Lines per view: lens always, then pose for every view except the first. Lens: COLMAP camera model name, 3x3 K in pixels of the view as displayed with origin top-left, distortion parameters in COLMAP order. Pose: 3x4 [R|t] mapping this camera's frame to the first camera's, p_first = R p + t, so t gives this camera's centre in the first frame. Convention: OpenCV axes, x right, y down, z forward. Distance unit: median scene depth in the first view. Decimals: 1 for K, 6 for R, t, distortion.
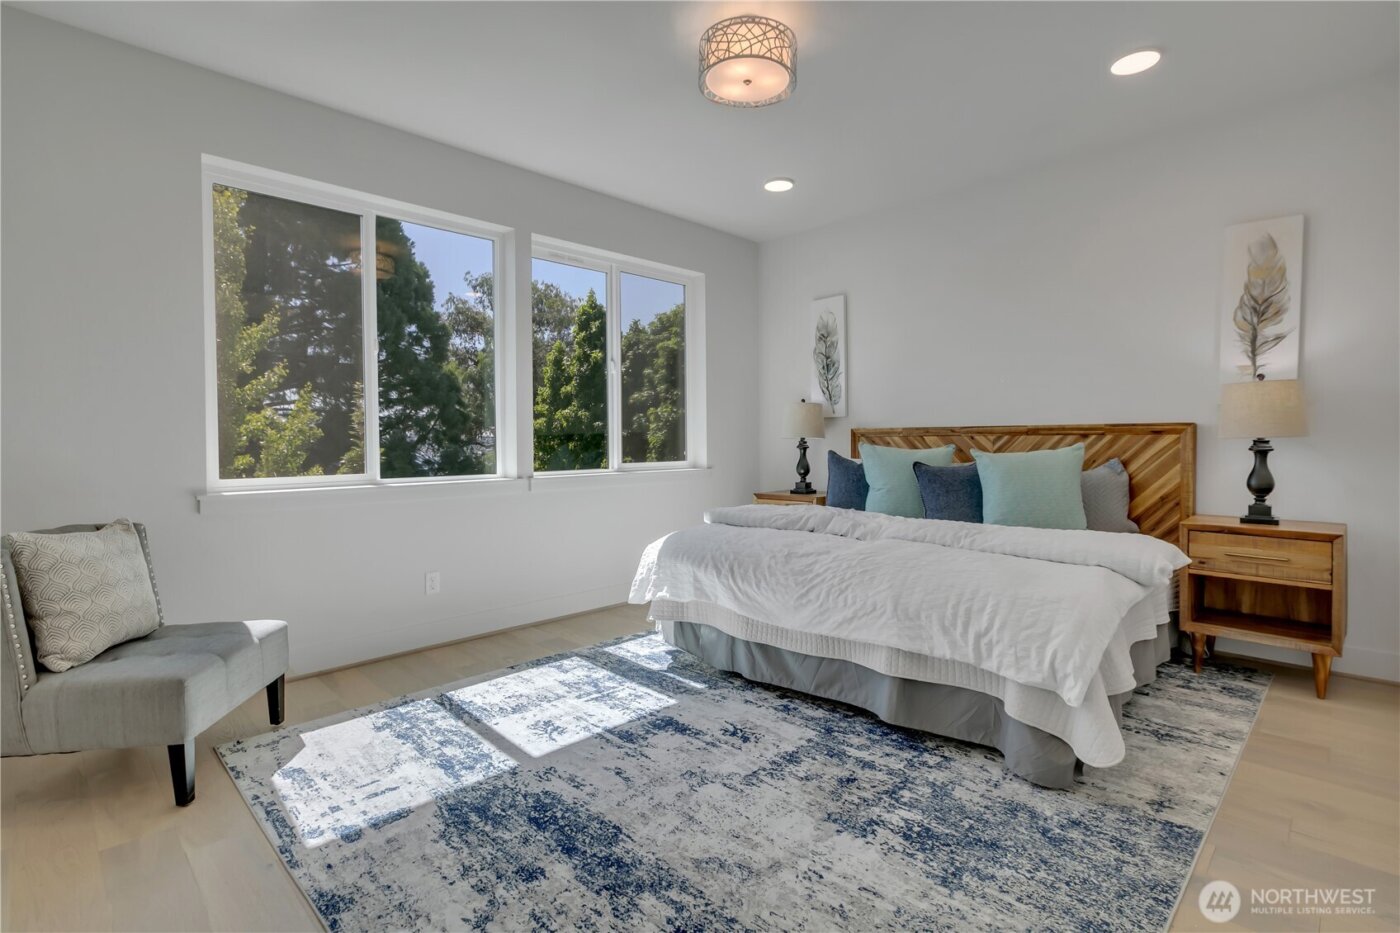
lens RADIAL K [[676.7, 0, 632.6], [0, 676.7, 452.6], [0, 0, 1]] dist [0.002040, 0.000030]
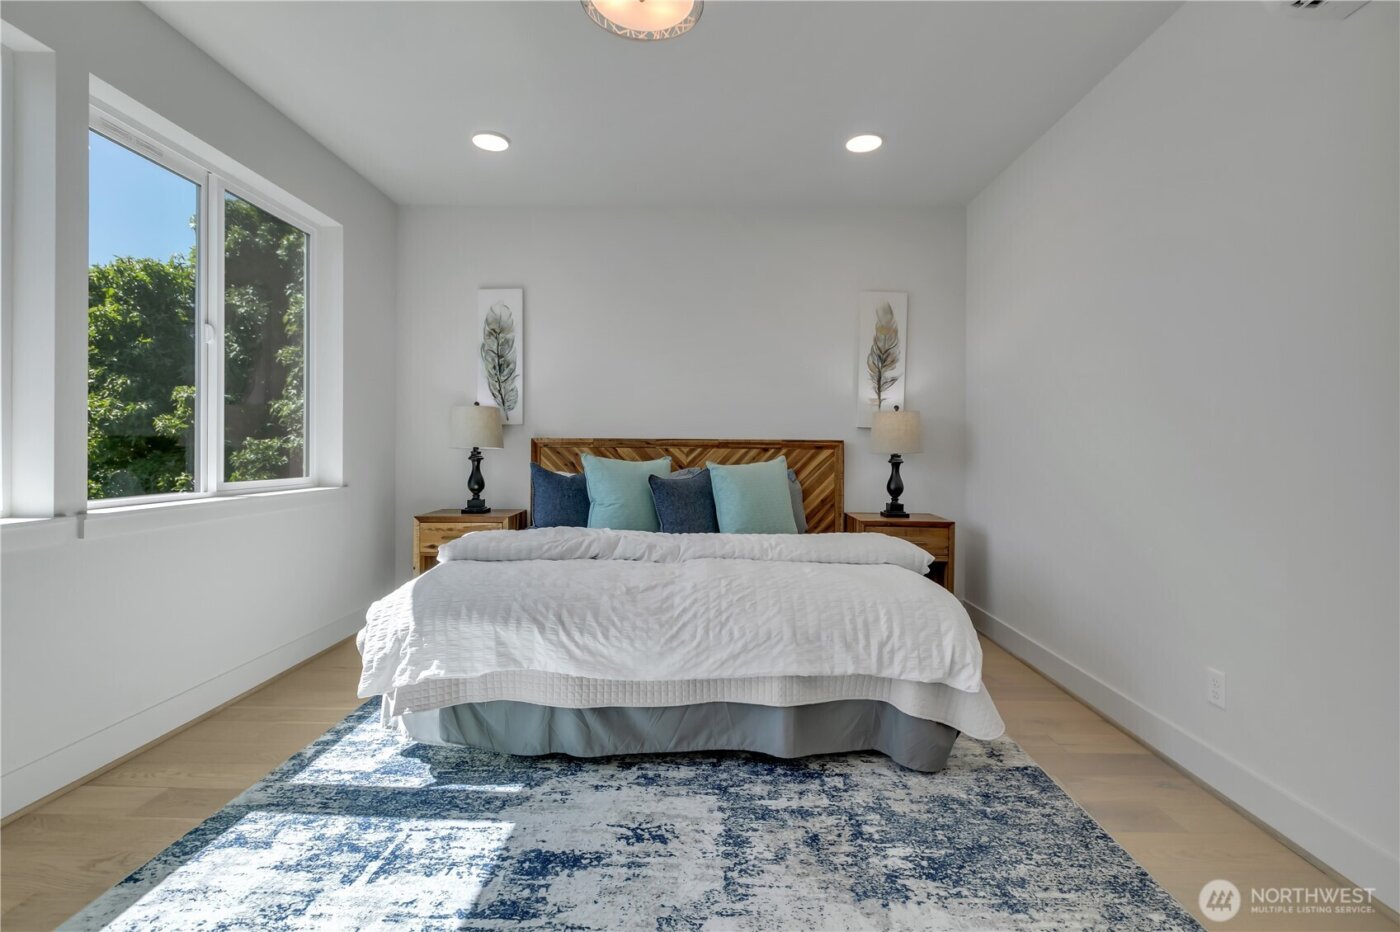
lens RADIAL K [[676.7, 0, 632.6], [0, 676.7, 452.1], [0, 0, 1]] dist [0.002040, 0.000030]
pose [[0.673800, 0.007036, 0.738880, -0.382878], [0.002187, 0.999931, -0.011516, -0.008923], [-0.738910, 0.009376, 0.673739, 0.443529]]
